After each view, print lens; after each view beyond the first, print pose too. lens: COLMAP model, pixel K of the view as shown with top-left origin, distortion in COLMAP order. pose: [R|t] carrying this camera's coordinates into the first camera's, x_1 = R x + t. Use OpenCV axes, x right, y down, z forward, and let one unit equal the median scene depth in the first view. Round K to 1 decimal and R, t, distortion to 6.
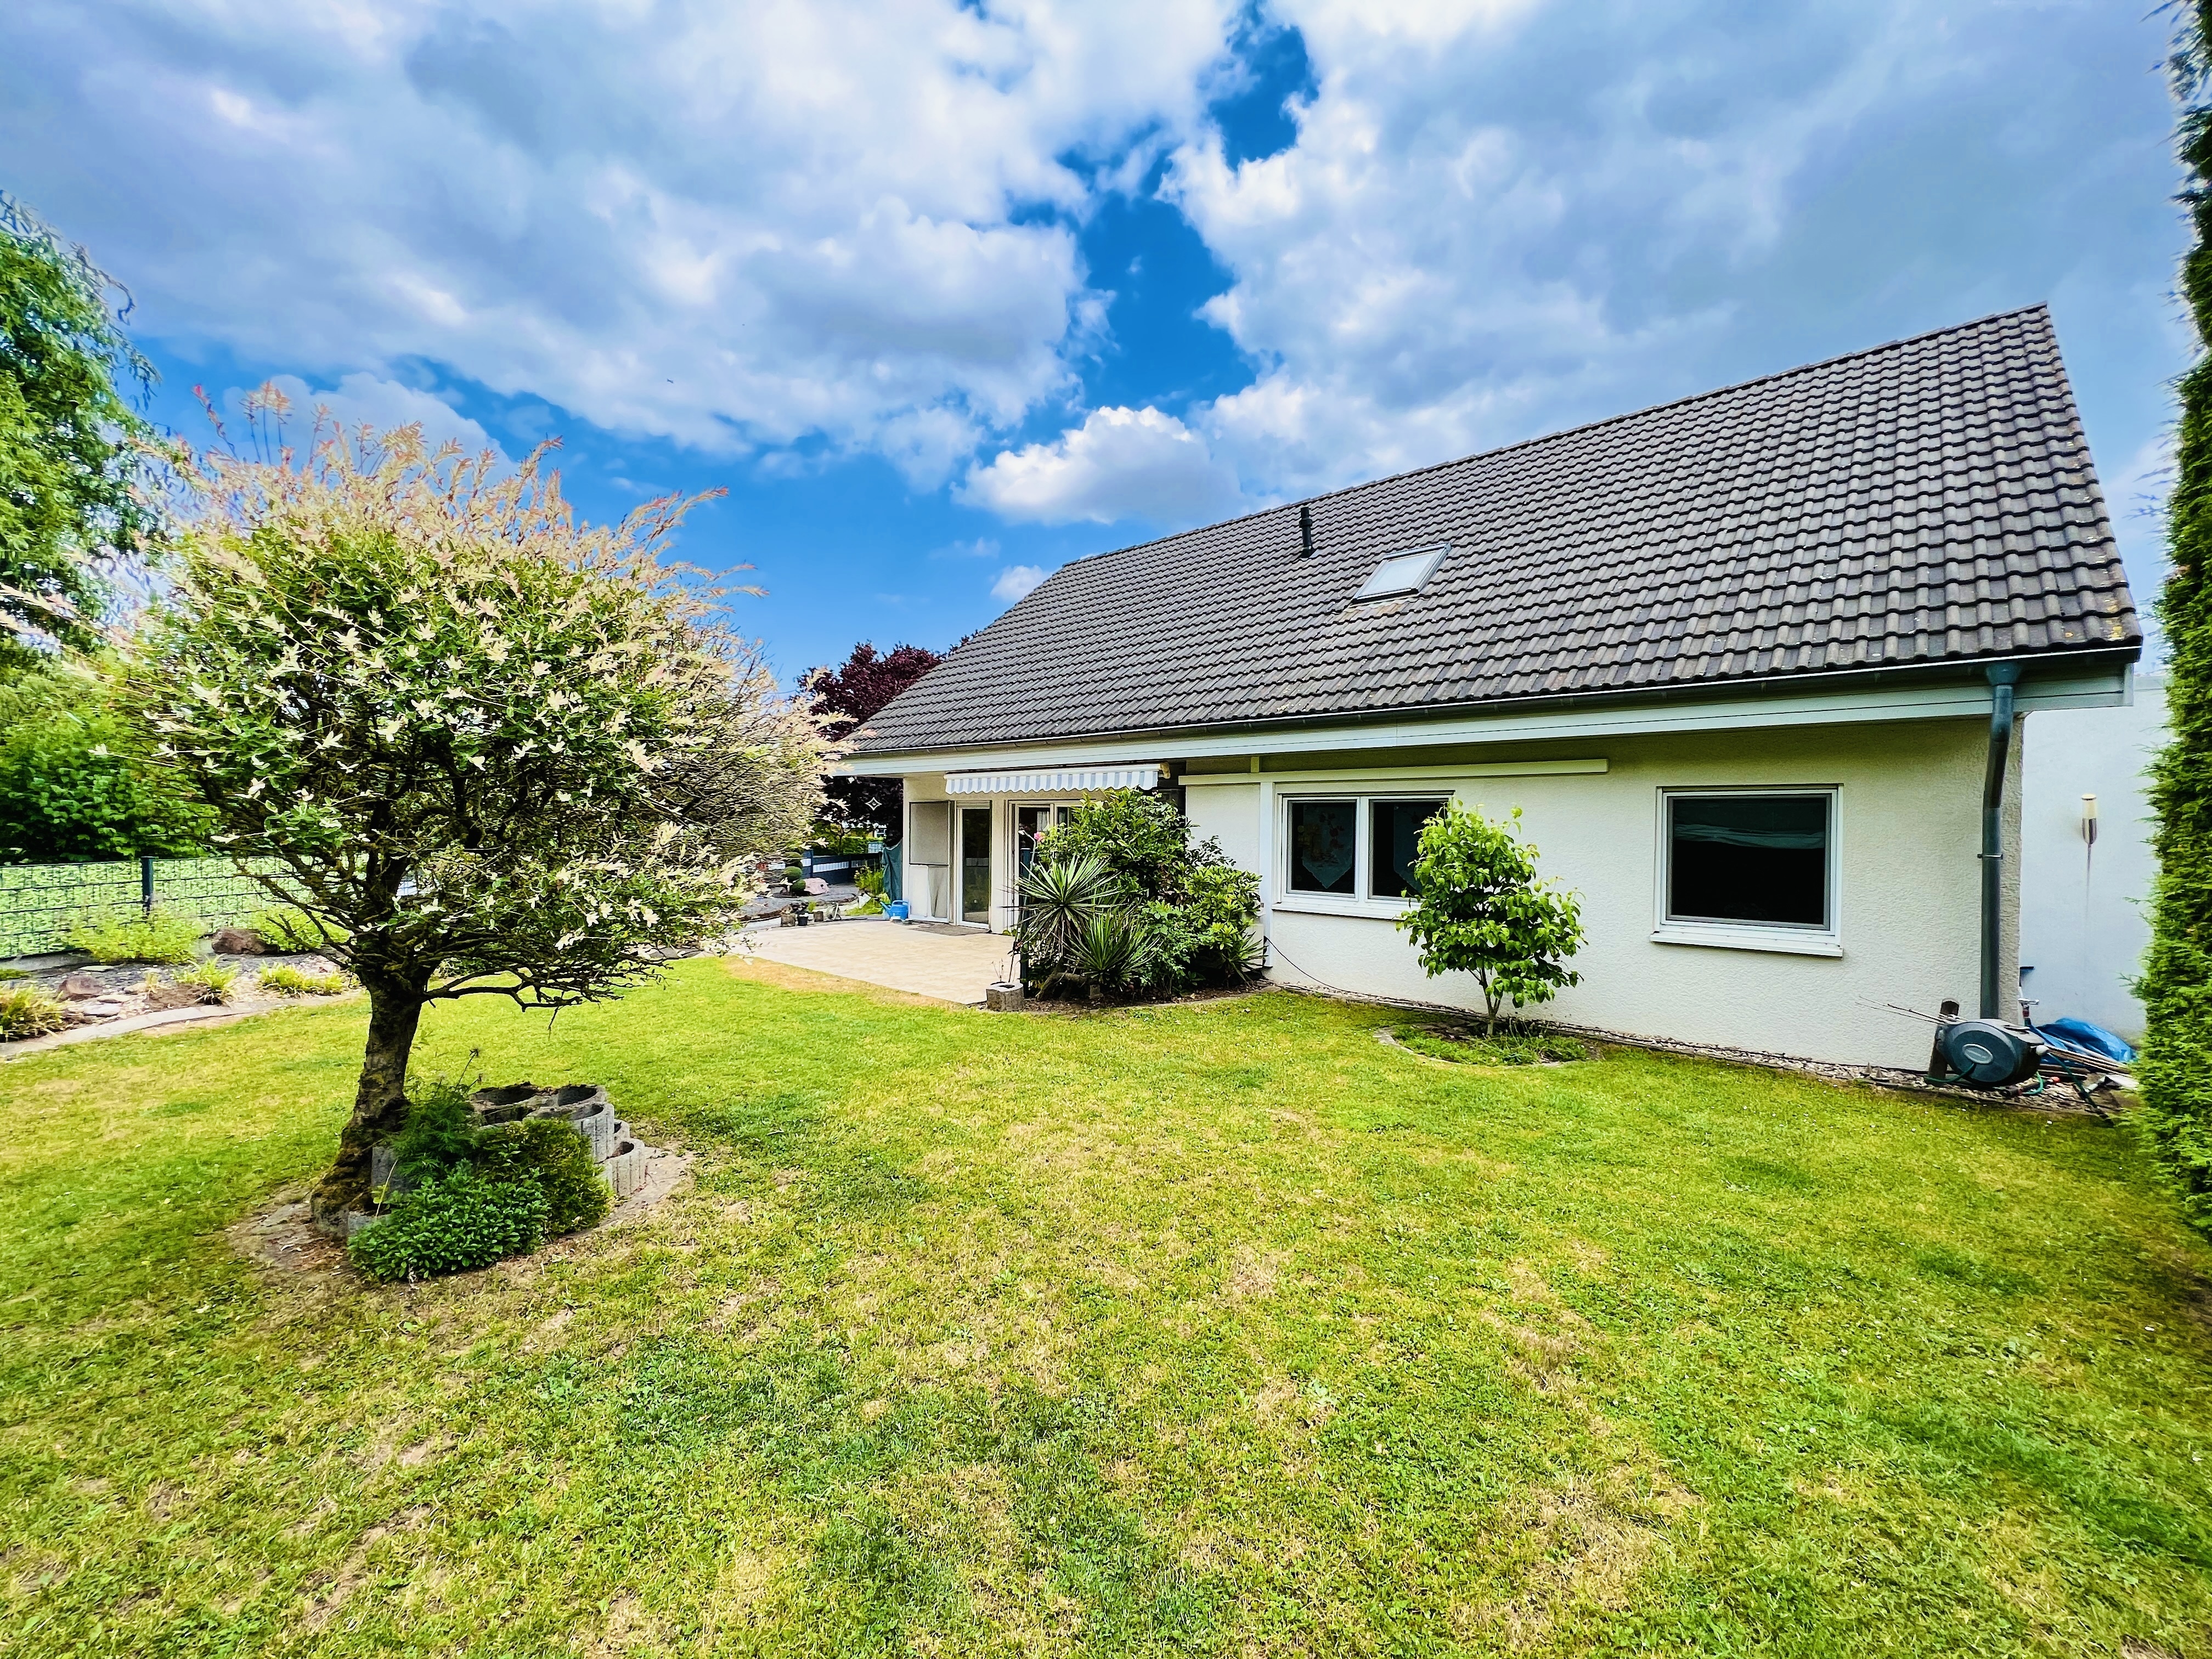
lens RADIAL K [[888.4, 0, 1107.1], [0, 888.4, 853.1], [0, 0, 1]] dist [0.000869, 0.000049]
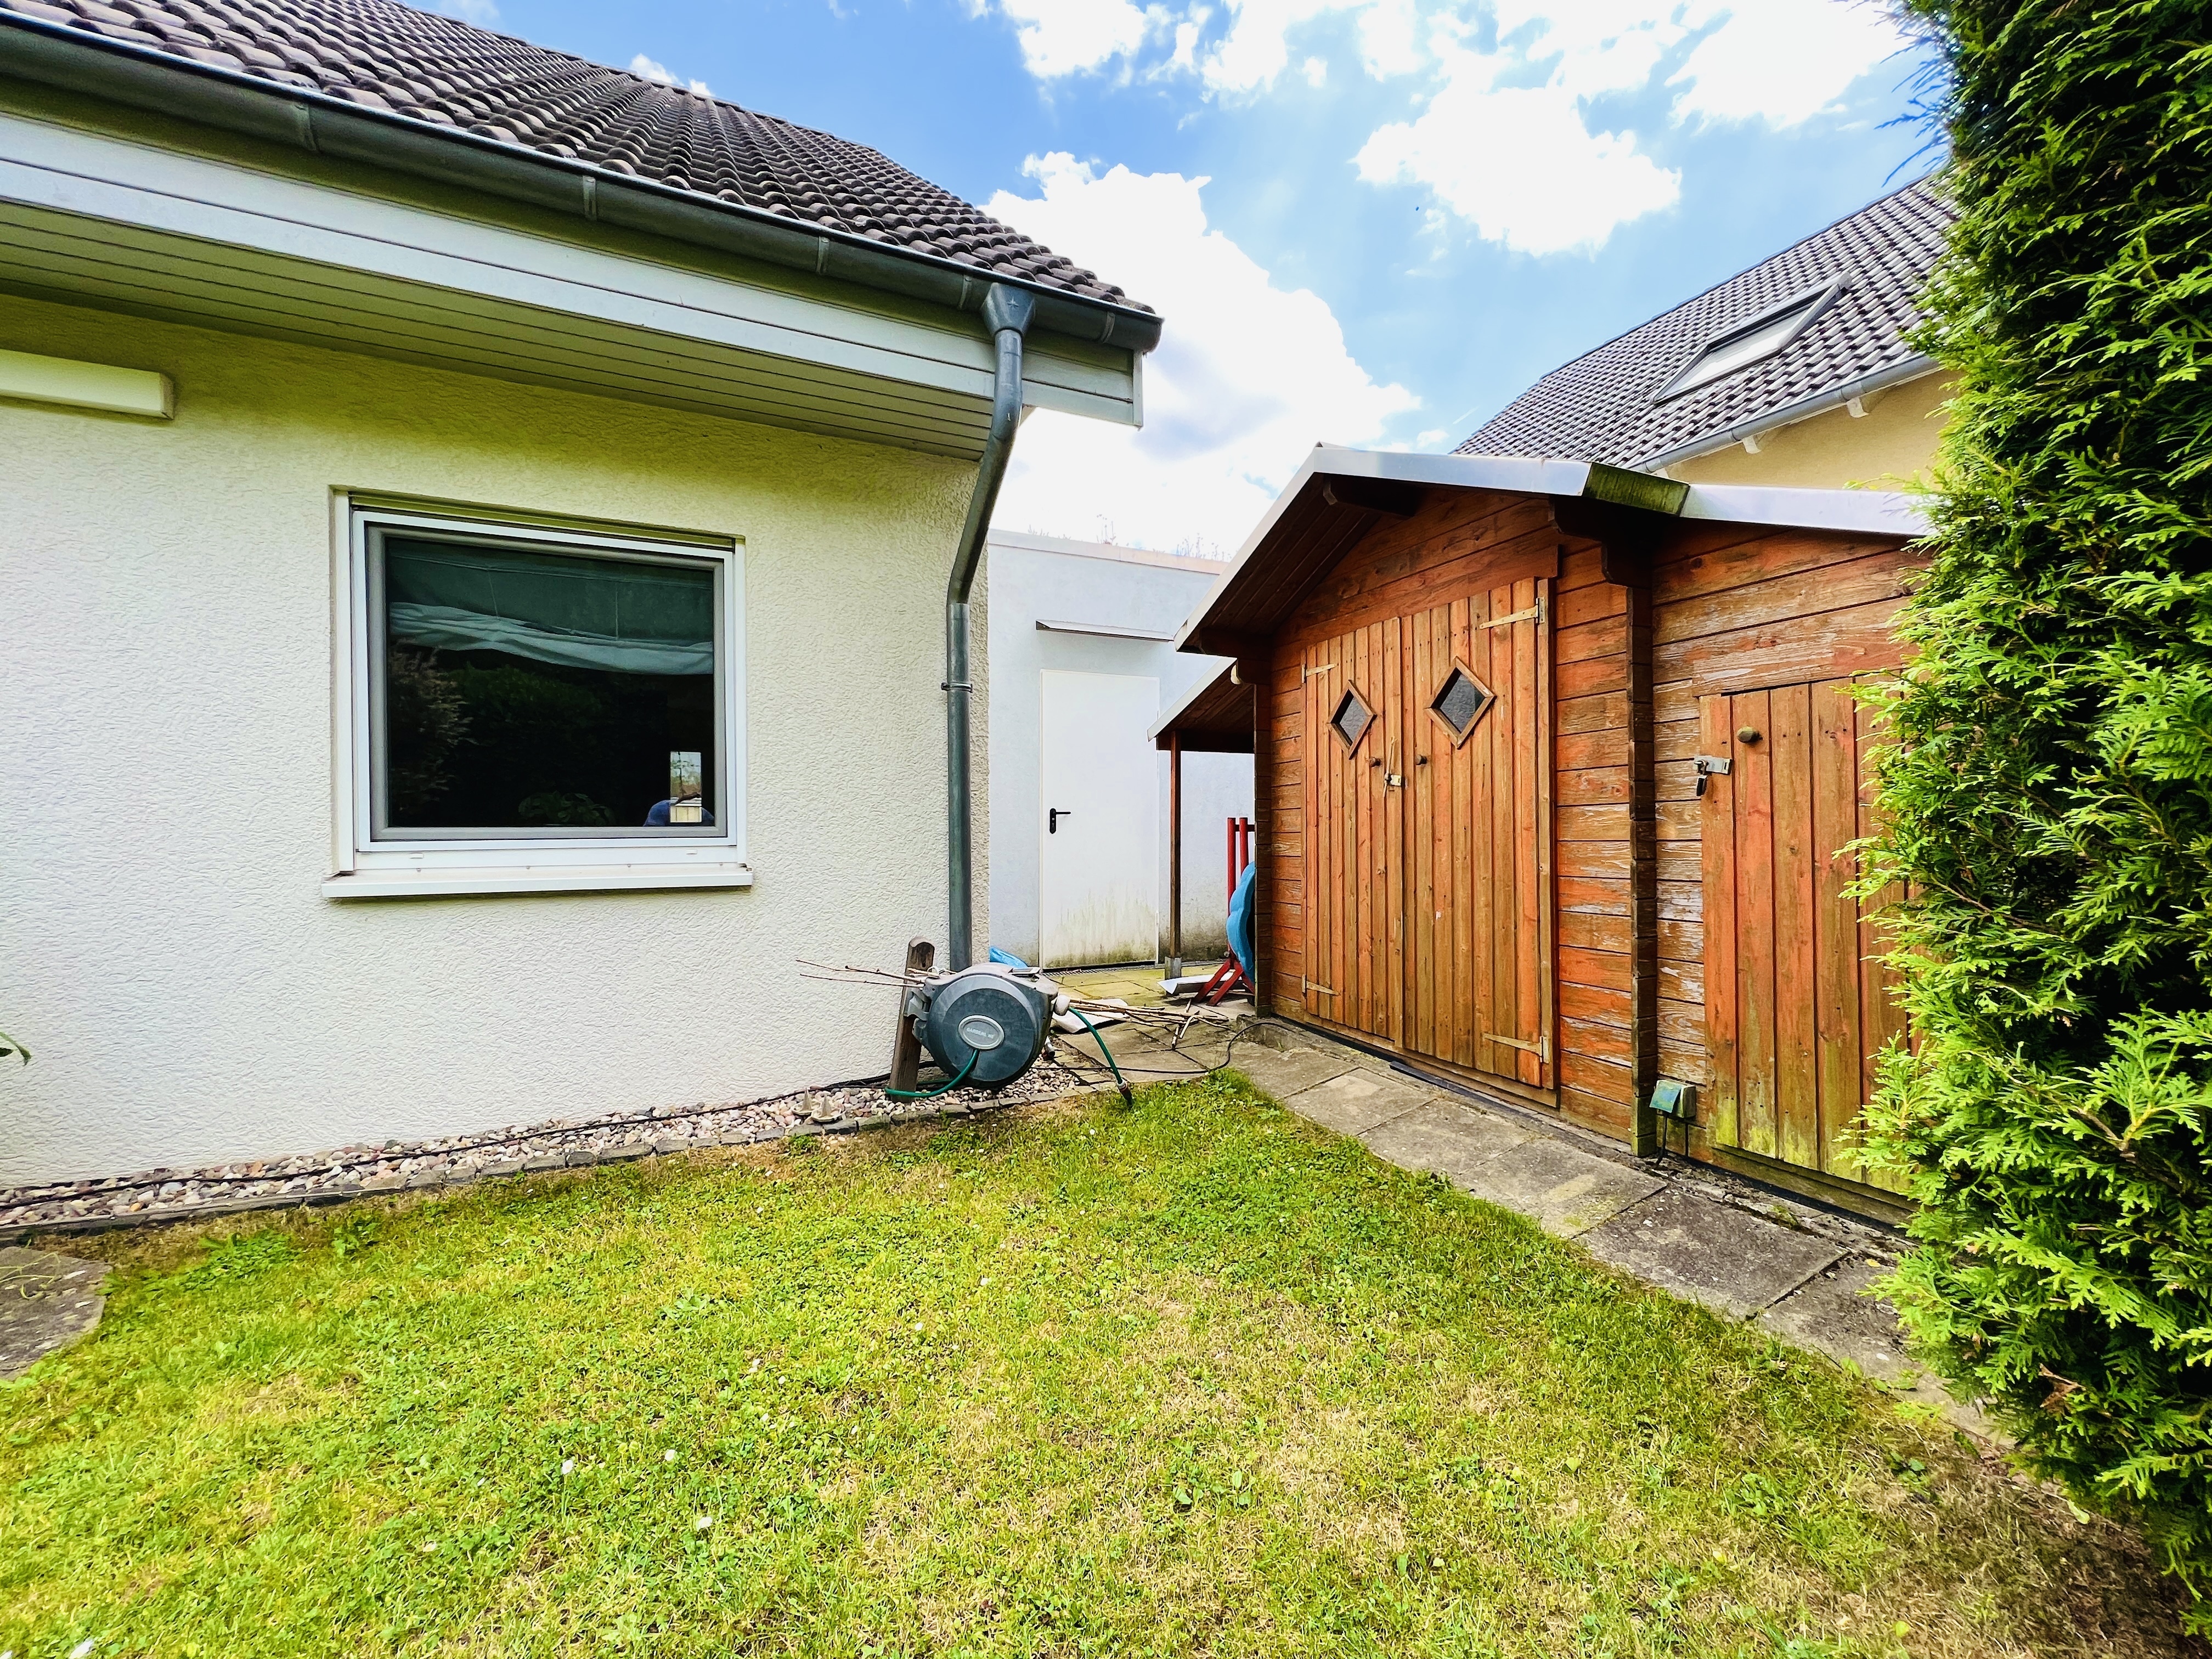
lens RADIAL K [[890.5, 0, 1106.0], [0, 890.5, 829.5], [0, 0, 1]] dist [-0.001032, 0.007454]
pose [[0.398725, -0.007092, 0.917043, 0.446041], [0.031574, 0.999483, -0.005999, 0.094114], [-0.916527, 0.031347, 0.398743, 0.613524]]
